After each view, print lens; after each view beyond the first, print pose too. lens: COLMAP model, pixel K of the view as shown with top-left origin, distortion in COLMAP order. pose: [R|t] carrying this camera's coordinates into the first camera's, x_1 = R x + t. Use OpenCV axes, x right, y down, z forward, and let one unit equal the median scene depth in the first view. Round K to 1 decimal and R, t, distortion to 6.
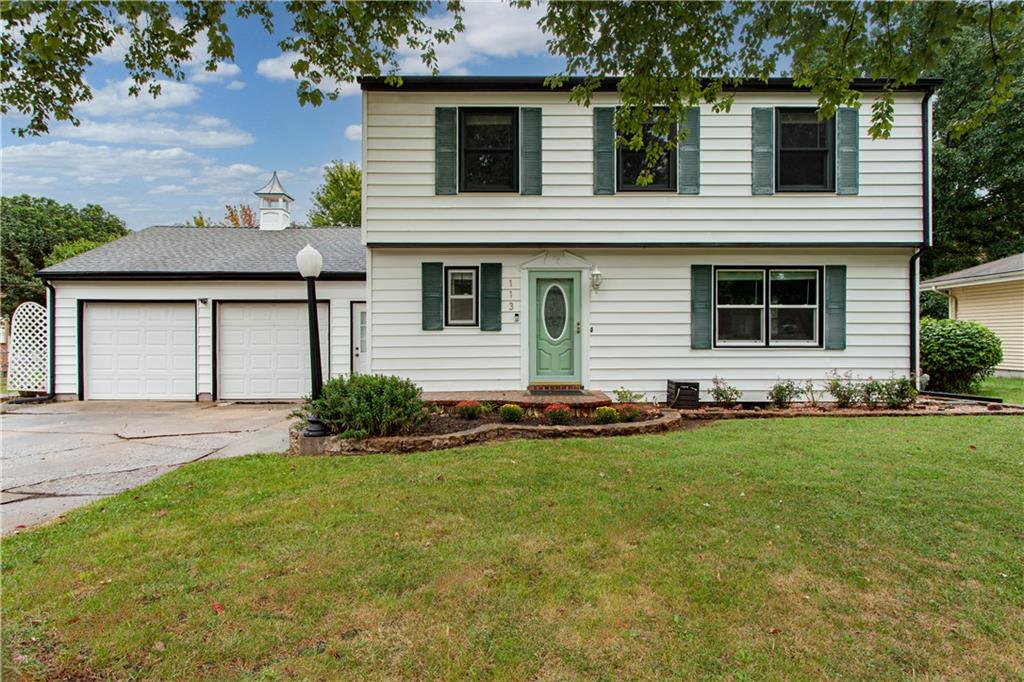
lens RADIAL K [[562.1, 0, 512.0], [0, 562.1, 341.0], [0, 0, 1]] dist [-0.000594, 0.000478]
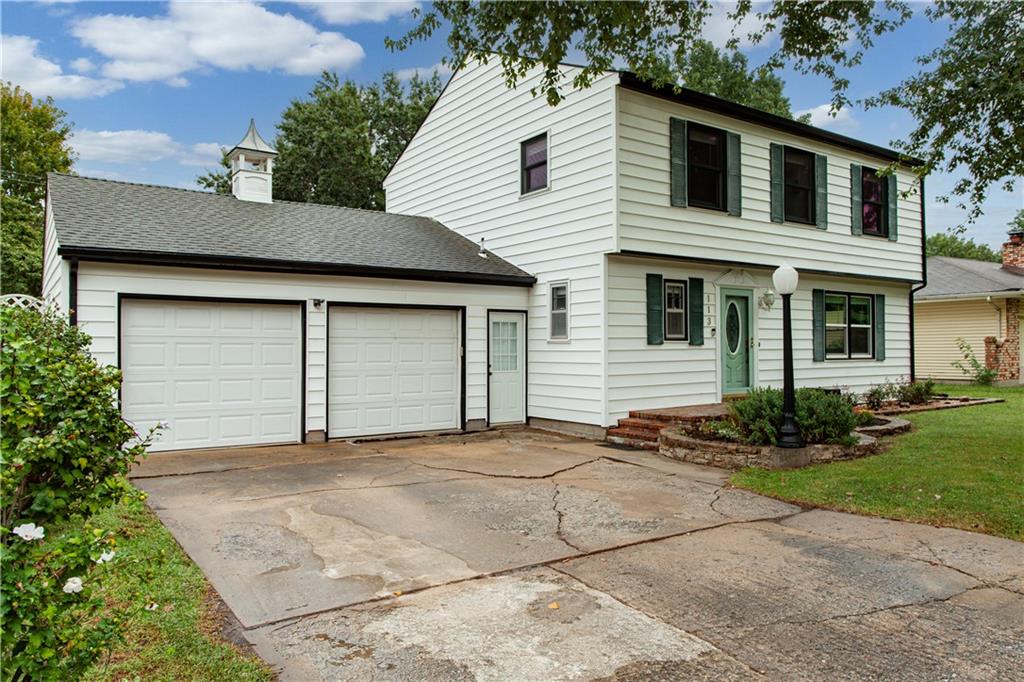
lens RADIAL K [[703.8, 0, 512.0], [0, 703.8, 341.0], [0, 0, 1]] dist [-0.013830, -0.000131]
pose [[0.837405, 0.005112, 0.546559, -0.996351], [0.006118, 0.999806, -0.018725, -0.004493], [-0.546549, 0.019024, 0.837211, 0.129974]]
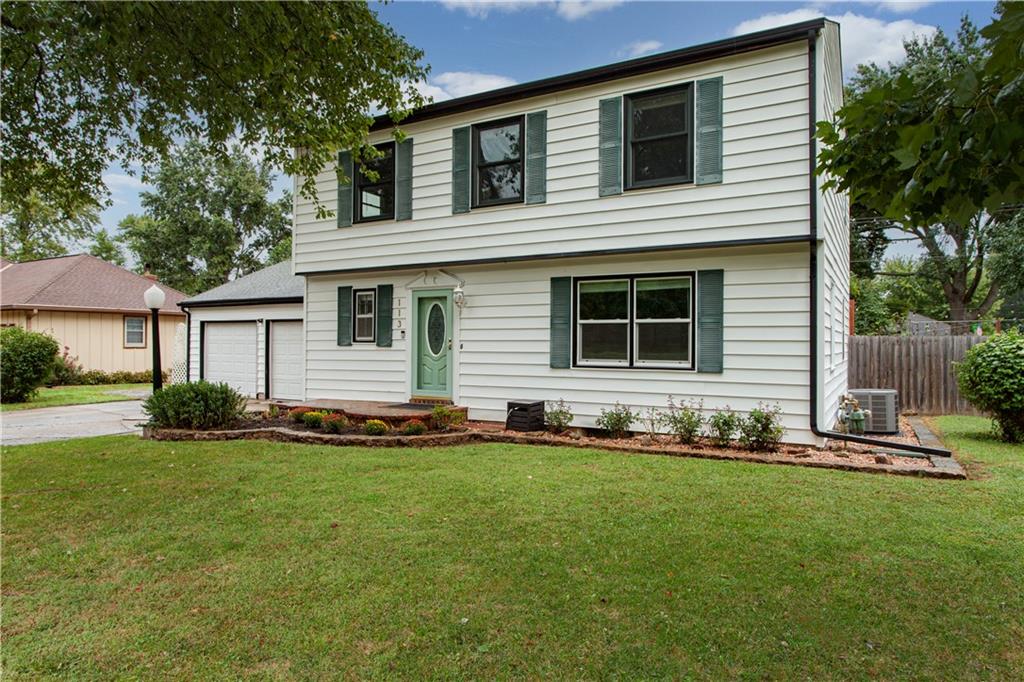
lens RADIAL K [[660.5, 0, 507.4], [0, 660.5, 343.6], [0, 0, 1]] dist [-0.000414, -0.000228]
pose [[0.855719, 0.005146, -0.517416, 0.827922], [-0.014026, 0.999814, -0.013252, -0.010673], [0.517251, 0.018597, 0.855631, 0.028056]]
